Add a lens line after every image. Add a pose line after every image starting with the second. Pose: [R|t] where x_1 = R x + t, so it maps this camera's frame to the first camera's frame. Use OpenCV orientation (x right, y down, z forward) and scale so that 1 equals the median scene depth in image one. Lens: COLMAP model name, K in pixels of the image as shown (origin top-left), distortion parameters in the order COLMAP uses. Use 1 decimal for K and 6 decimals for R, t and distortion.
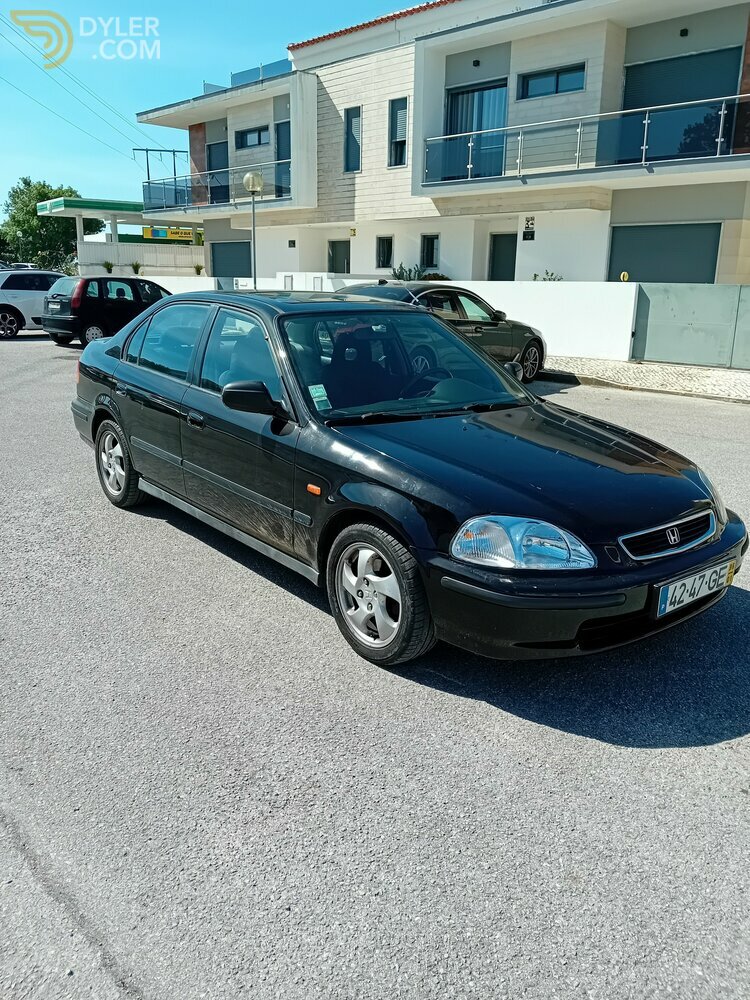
lens RADIAL K [[802.9, 0, 375.0], [0, 802.9, 500.0], [0, 0, 1]] dist [-0.012386, -0.008302]
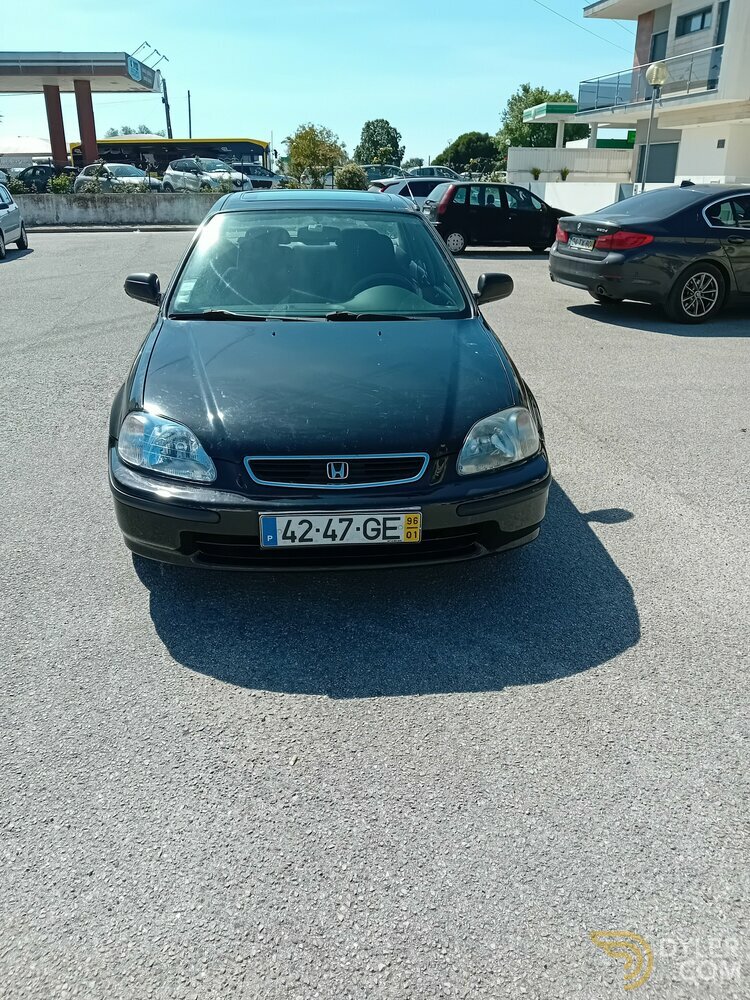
lens RADIAL K [[802.9, 0, 375.0], [0, 802.9, 500.0], [0, 0, 1]] dist [-0.012386, -0.008302]
pose [[0.831500, 0.194052, -0.520530, 0.111875], [-0.139187, 0.979892, 0.142962, -0.007126], [0.537806, -0.046422, 0.841790, 0.034426]]
